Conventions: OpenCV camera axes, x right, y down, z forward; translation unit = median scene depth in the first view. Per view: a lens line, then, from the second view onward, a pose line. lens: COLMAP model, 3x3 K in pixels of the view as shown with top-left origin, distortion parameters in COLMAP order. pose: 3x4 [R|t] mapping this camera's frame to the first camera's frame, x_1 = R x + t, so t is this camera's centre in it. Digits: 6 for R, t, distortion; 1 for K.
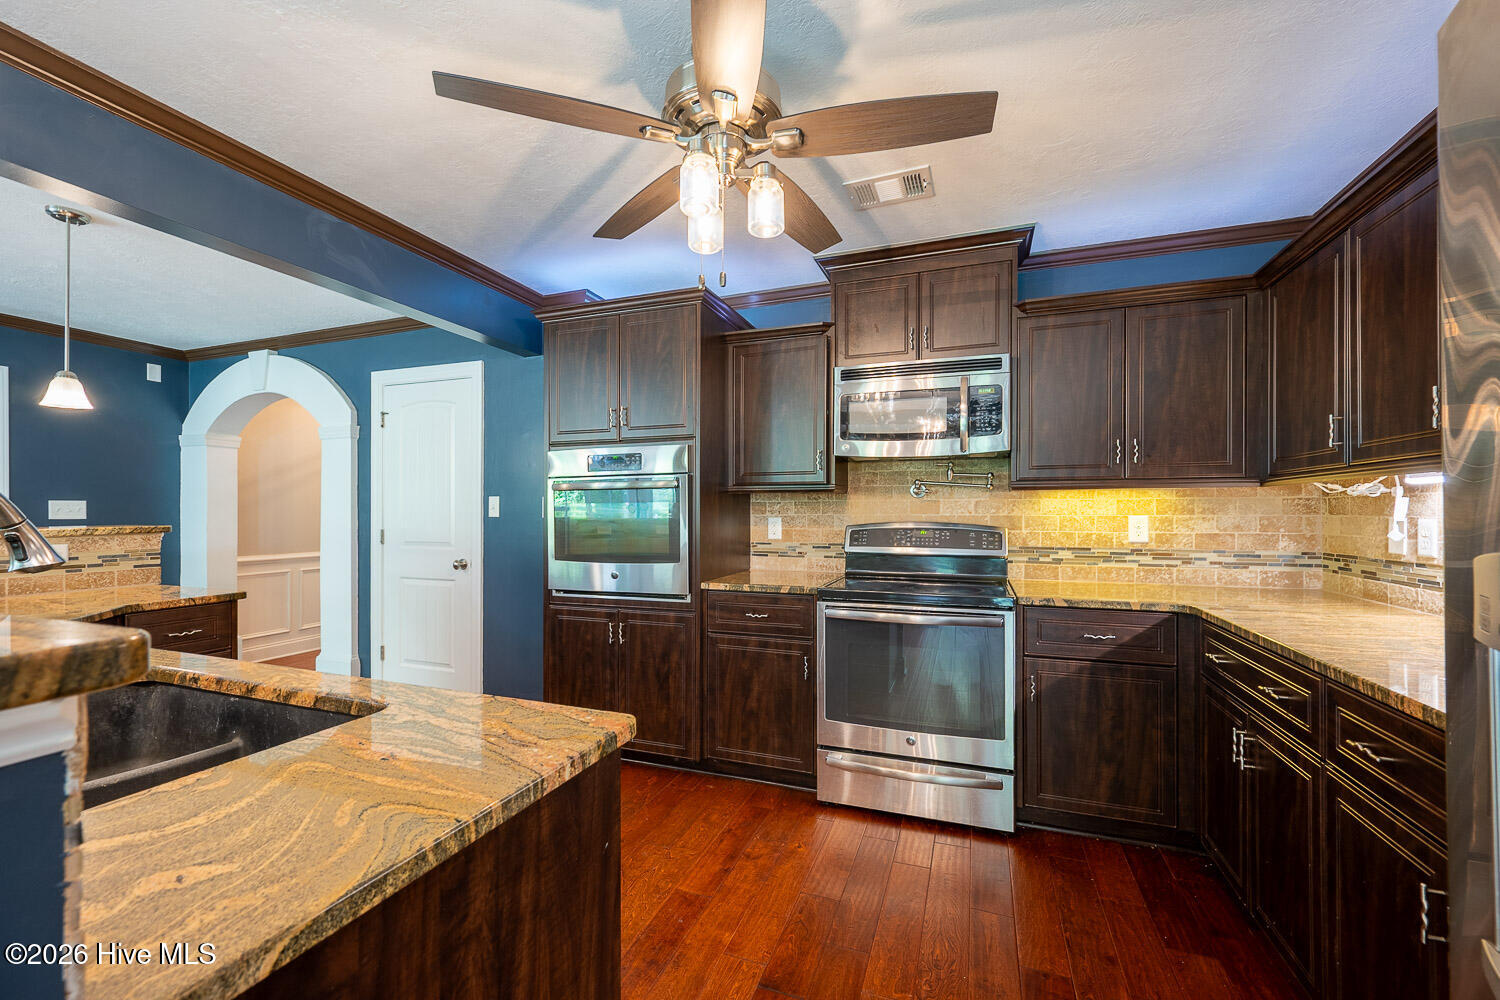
lens RADIAL K [[600.9, 0, 760.9], [0, 600.9, 508.5], [0, 0, 1]] dist [0.000992, -0.000401]
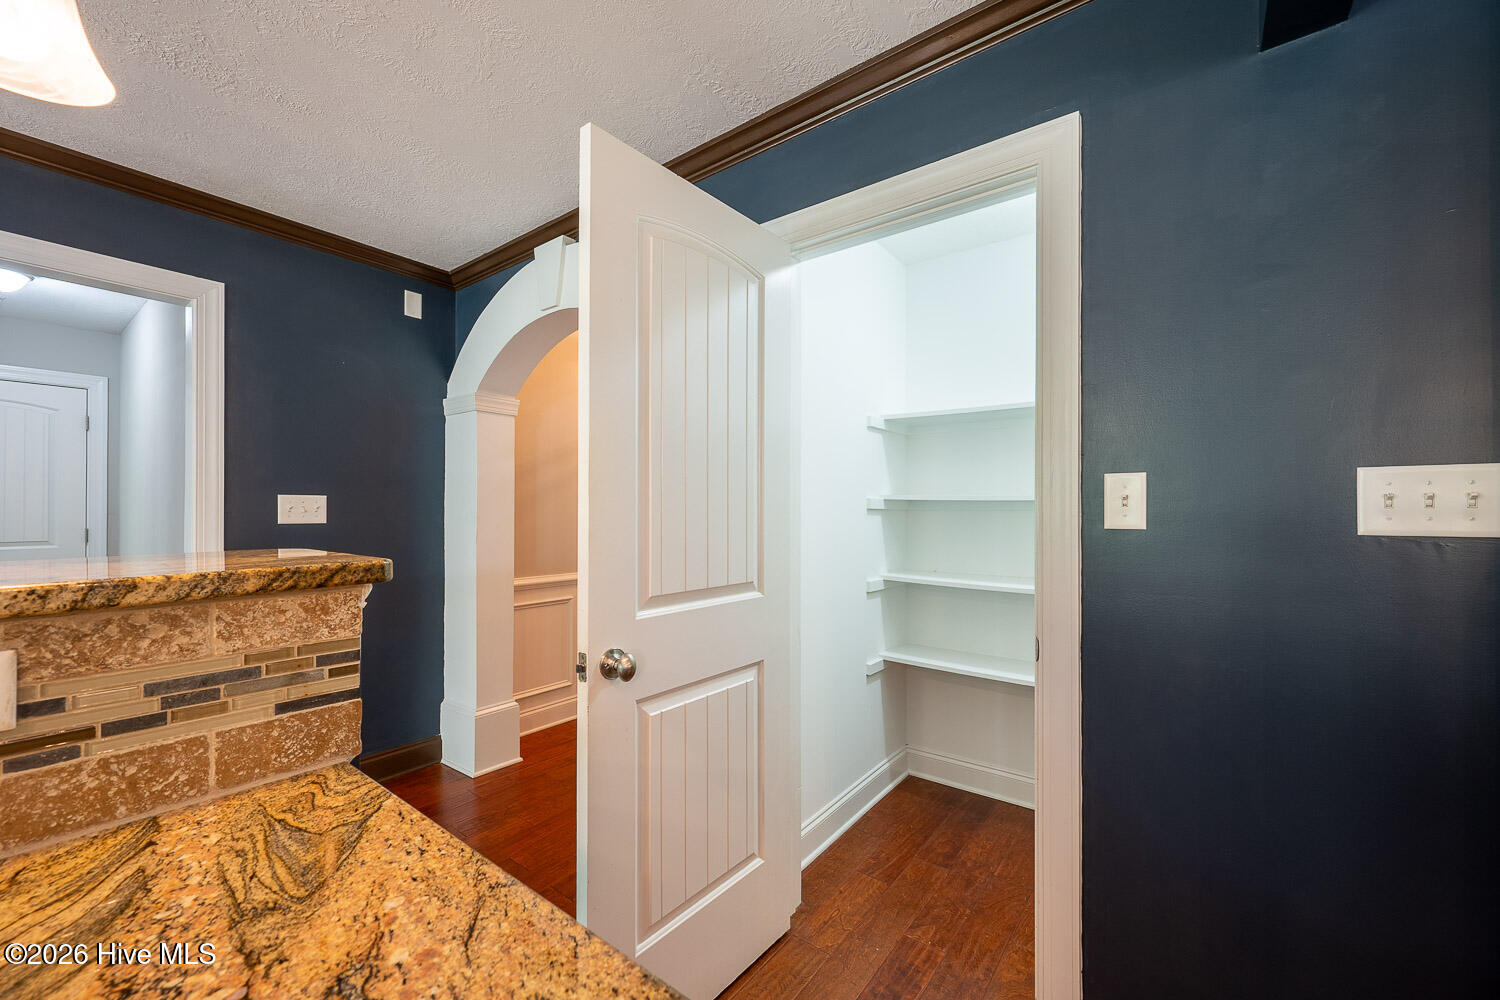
lens RADIAL K [[600.9, 0, 758.4], [0, 600.9, 507.1], [0, 0, 1]] dist [0.000992, -0.000401]
pose [[0.954621, -0.000758, -0.297821, -0.721426], [0.000127, 0.999998, -0.002141, 0.002145], [0.297822, 0.002006, 0.954619, 0.775559]]
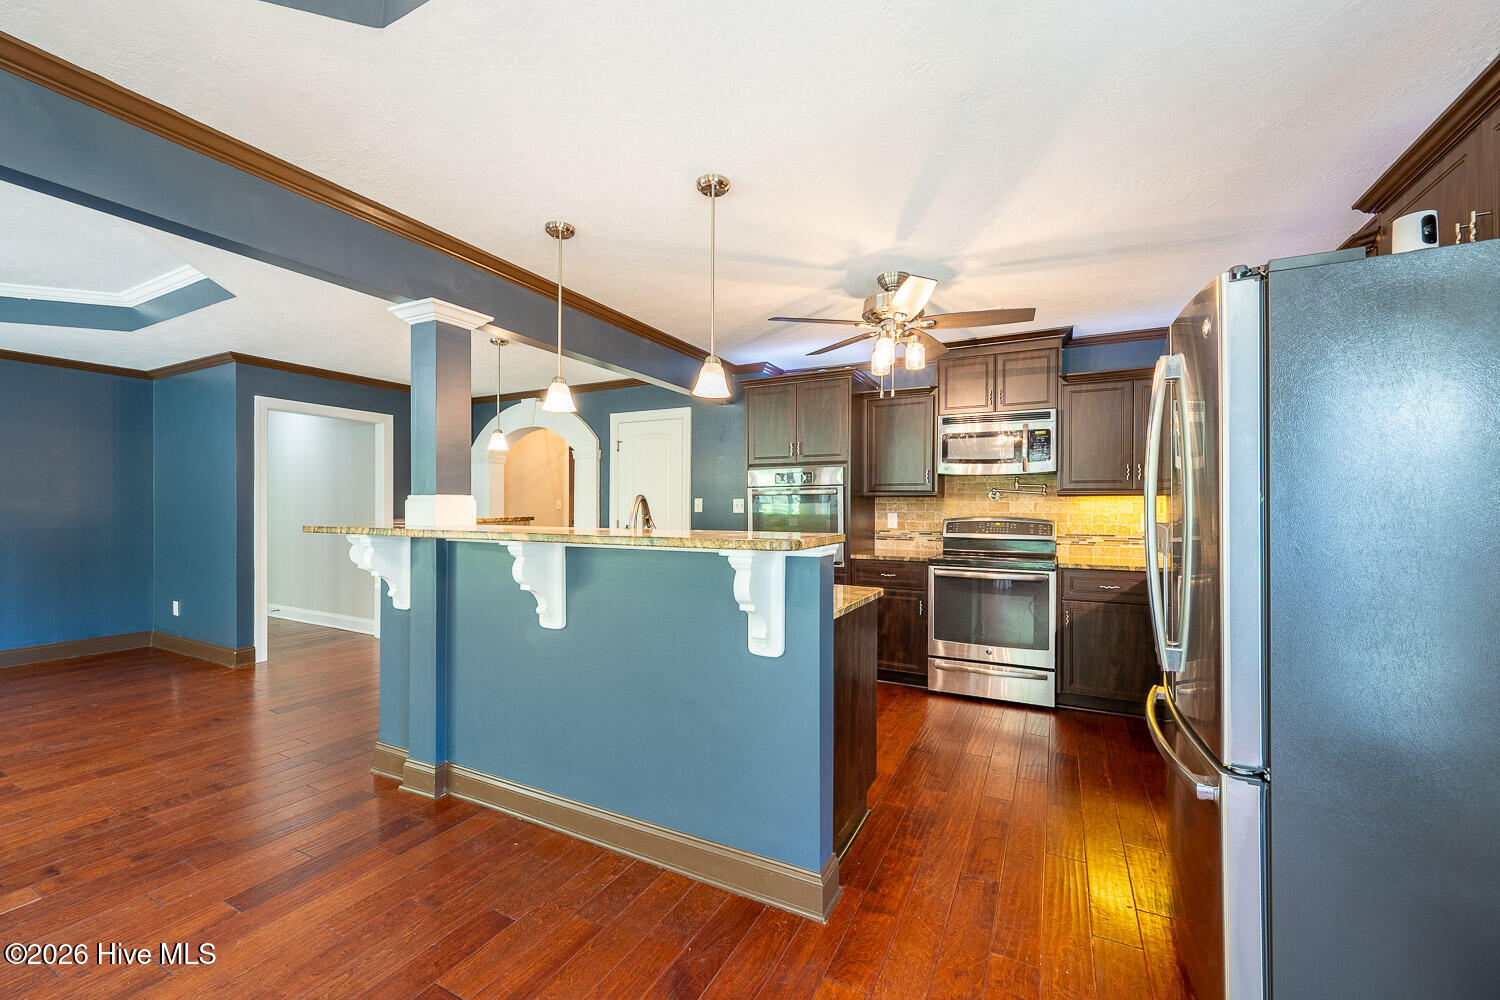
lens RADIAL K [[600.9, 0, 757.6], [0, 600.9, 505.5], [0, 0, 1]] dist [0.000992, -0.000401]
pose [[0.992879, 0.003873, -0.119066, -0.159303], [-0.003772, 0.999992, 0.001078, -0.005899], [0.119070, -0.000621, 0.992886, -0.610088]]
